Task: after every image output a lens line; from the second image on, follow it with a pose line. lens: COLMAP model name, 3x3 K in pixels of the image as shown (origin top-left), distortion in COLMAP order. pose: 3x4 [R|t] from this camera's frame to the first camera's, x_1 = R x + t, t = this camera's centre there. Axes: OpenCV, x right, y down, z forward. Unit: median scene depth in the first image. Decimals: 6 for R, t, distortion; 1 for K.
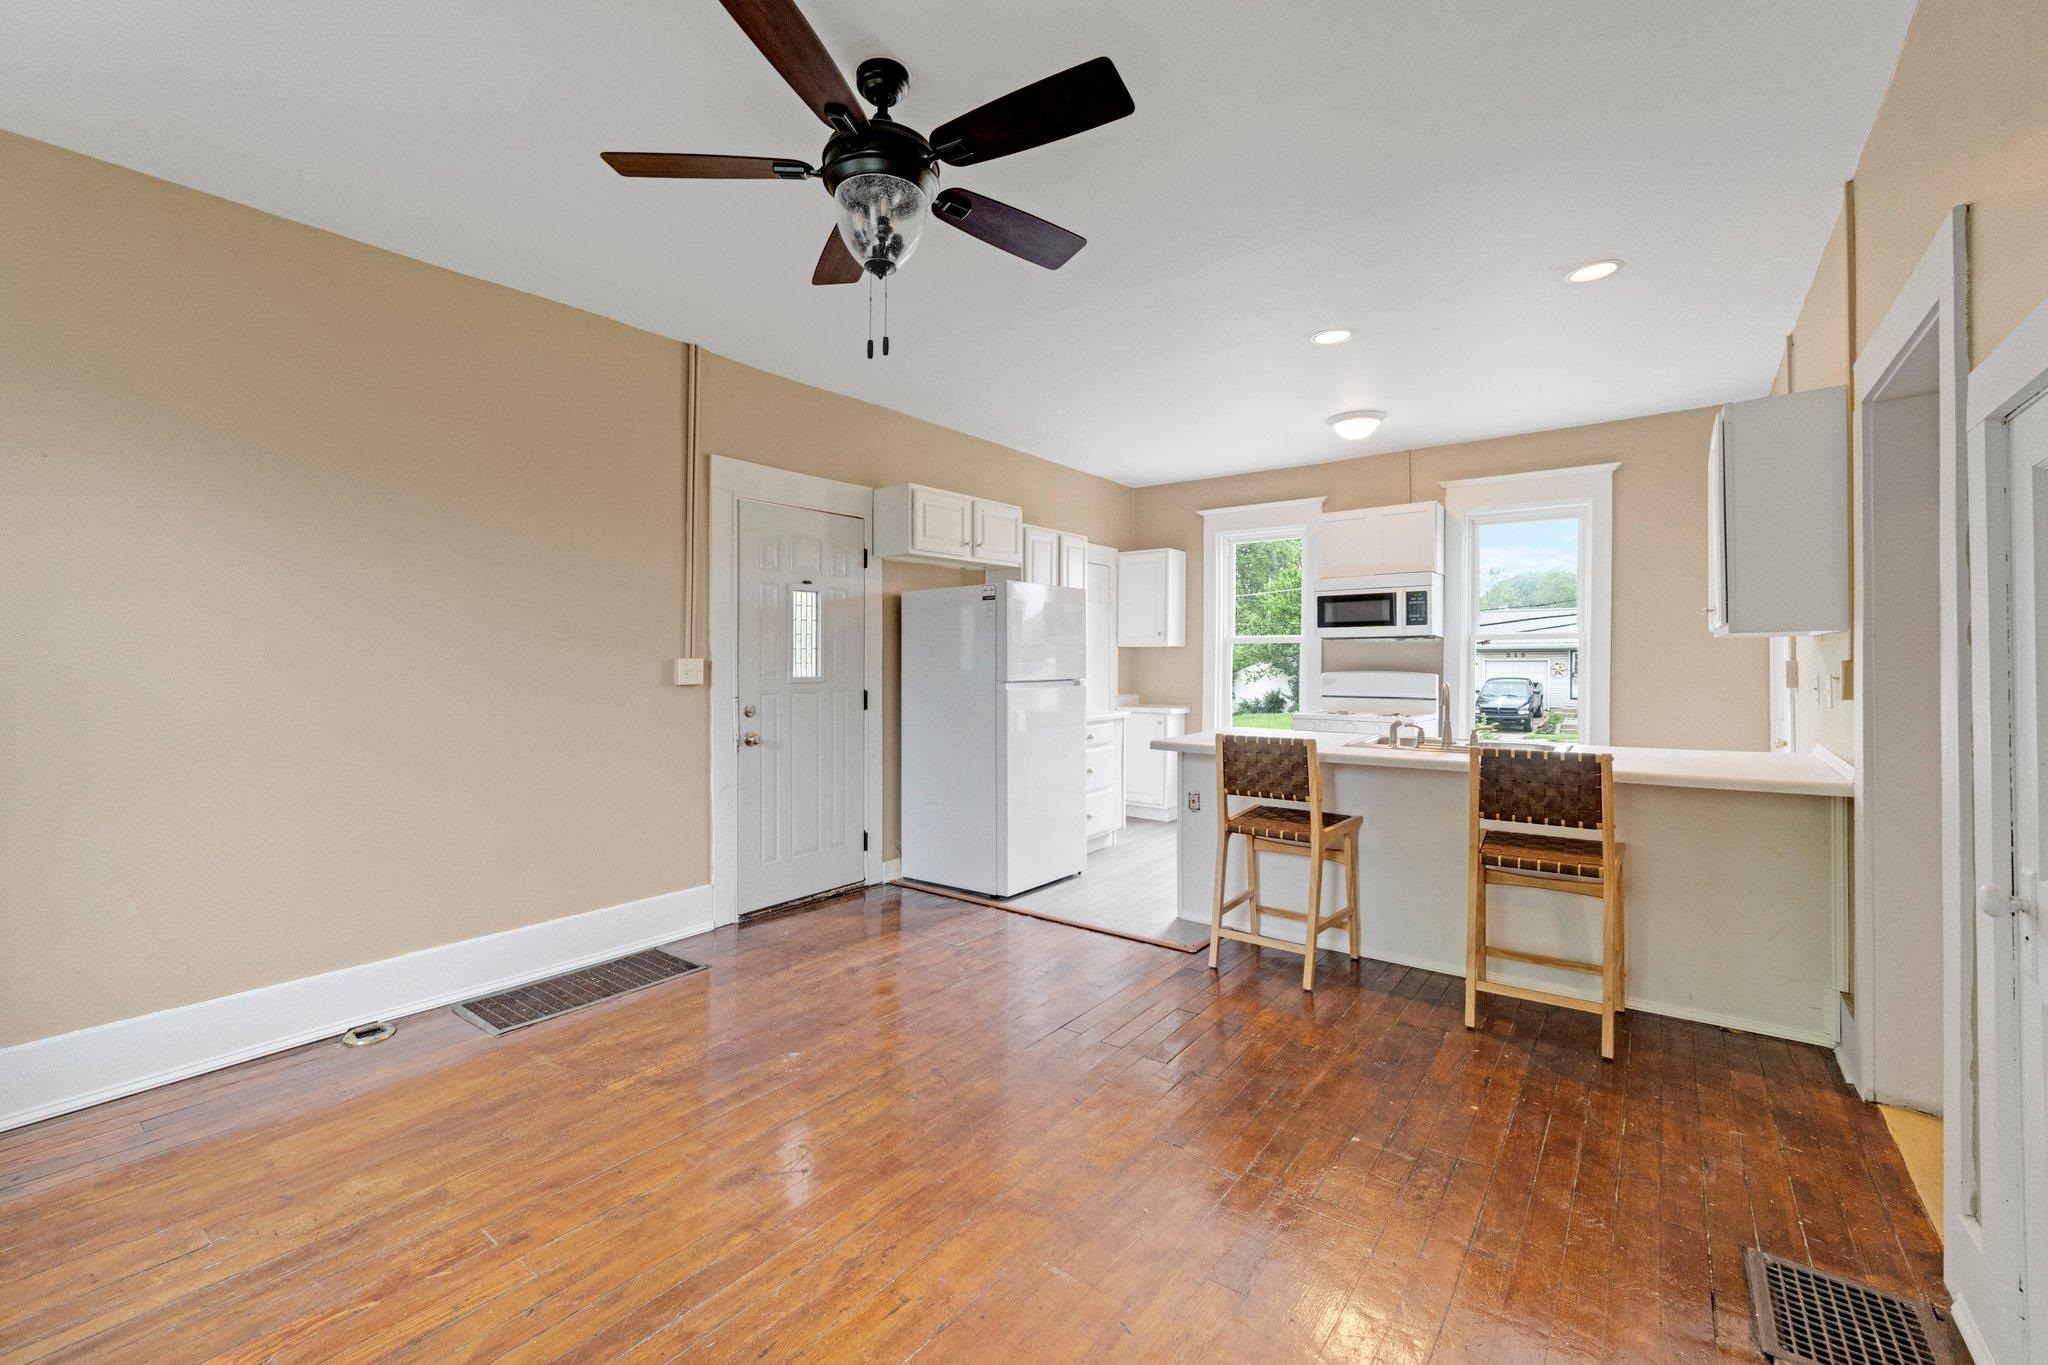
lens RADIAL K [[858.4, 0, 1029.1], [0, 858.4, 663.1], [0, 0, 1]] dist [0.001402, 0.000628]
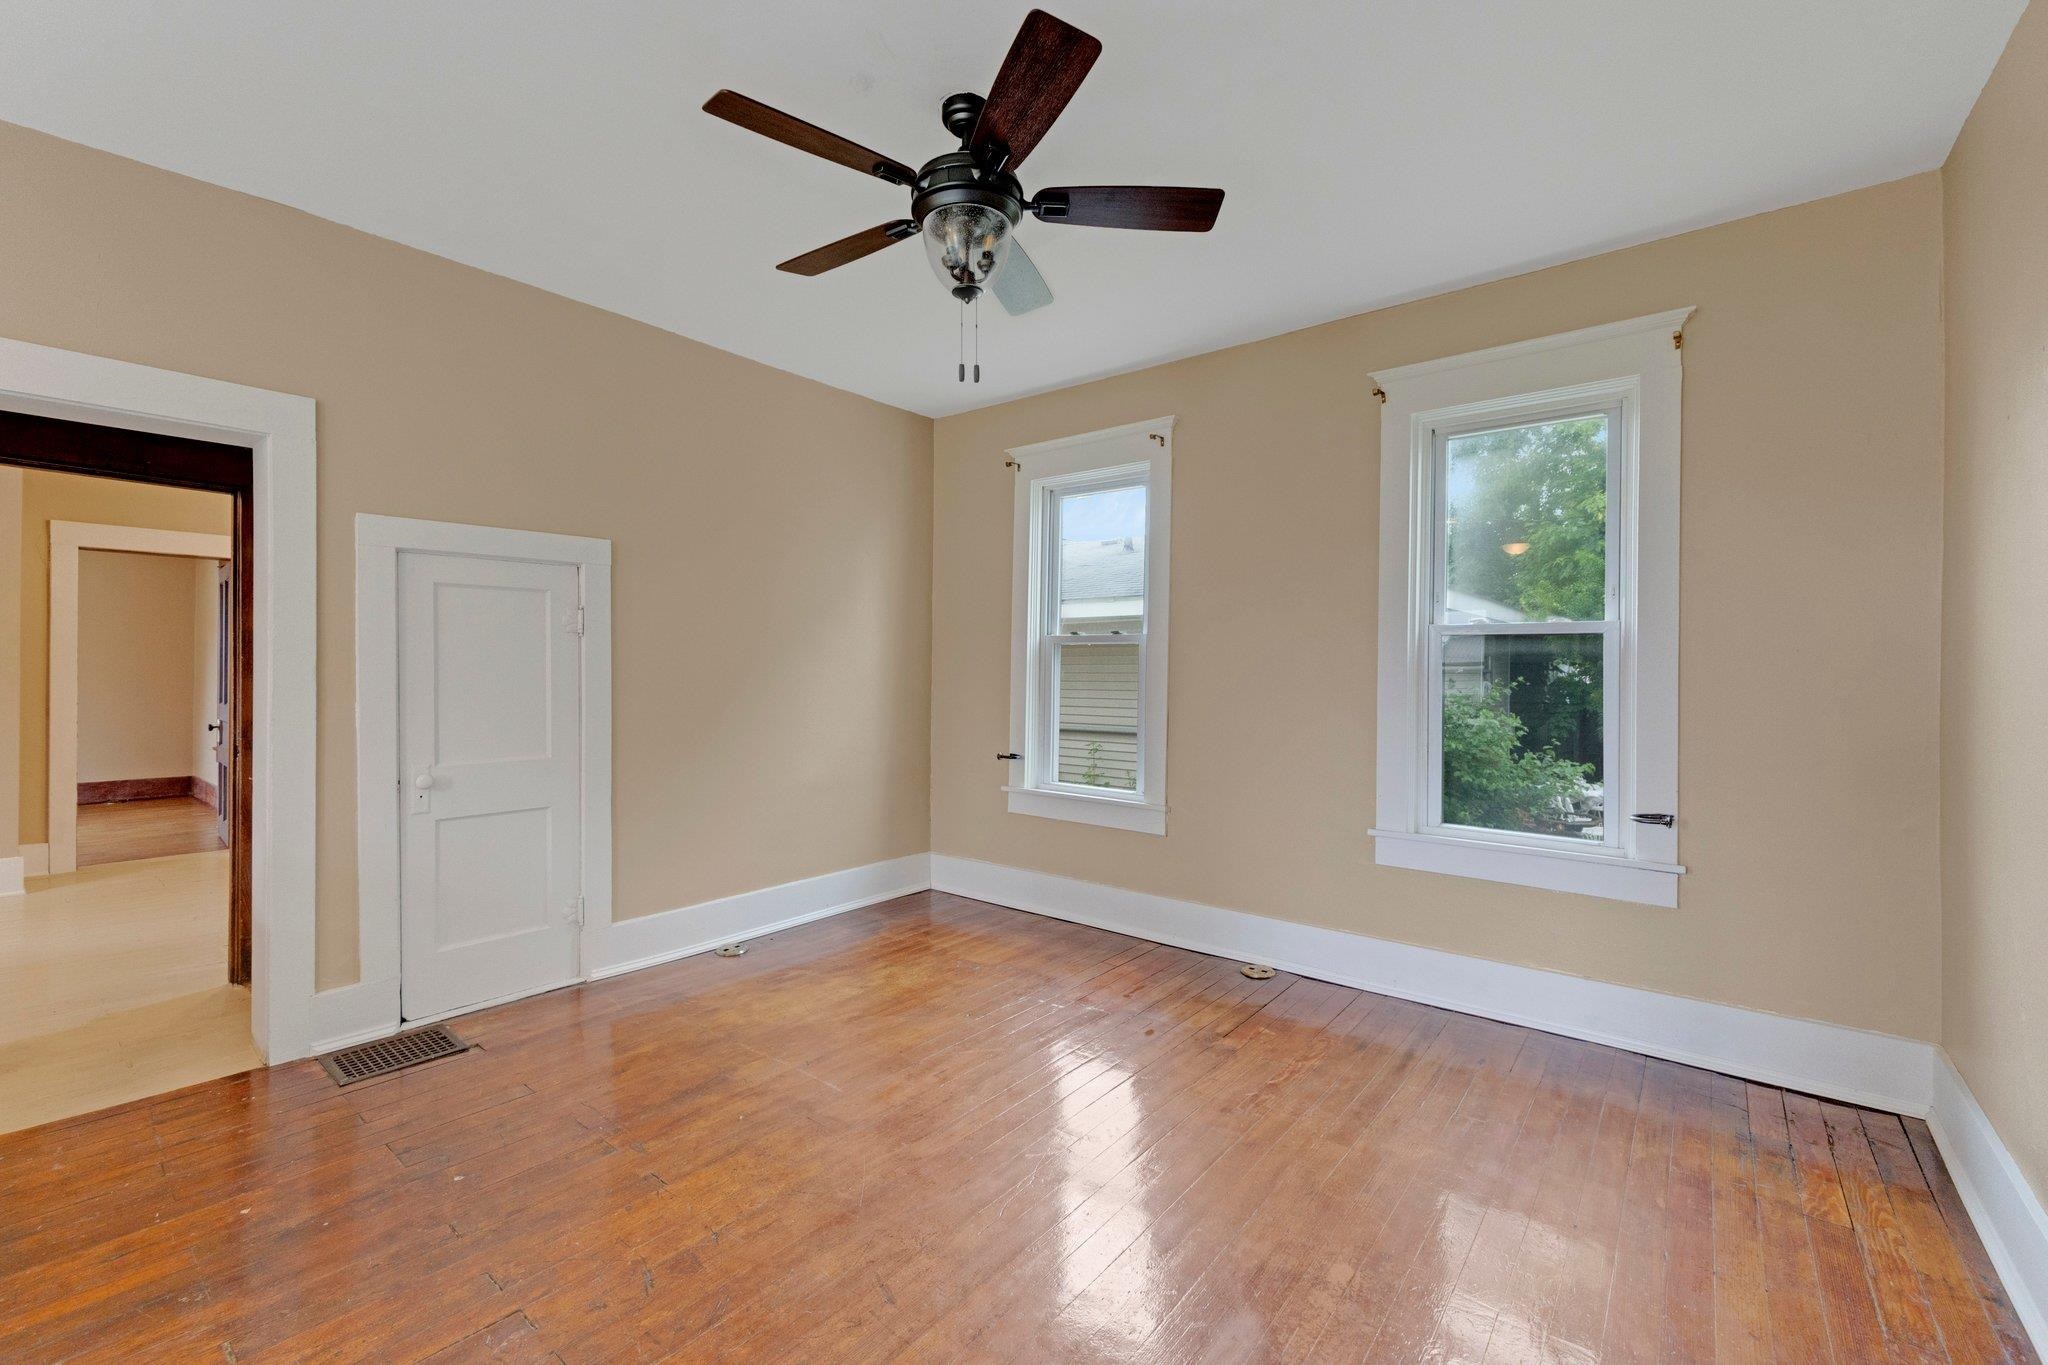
lens RADIAL K [[852.1, 0, 1020.1], [0, 852.1, 673.9], [0, 0, 1]] dist [-0.003465, 0.000133]
pose [[-0.998331, -0.003978, 0.057617, -0.158454], [-0.003449, 0.999951, 0.009284, -0.004633], [-0.057652, 0.009070, -0.998296, 1.046674]]
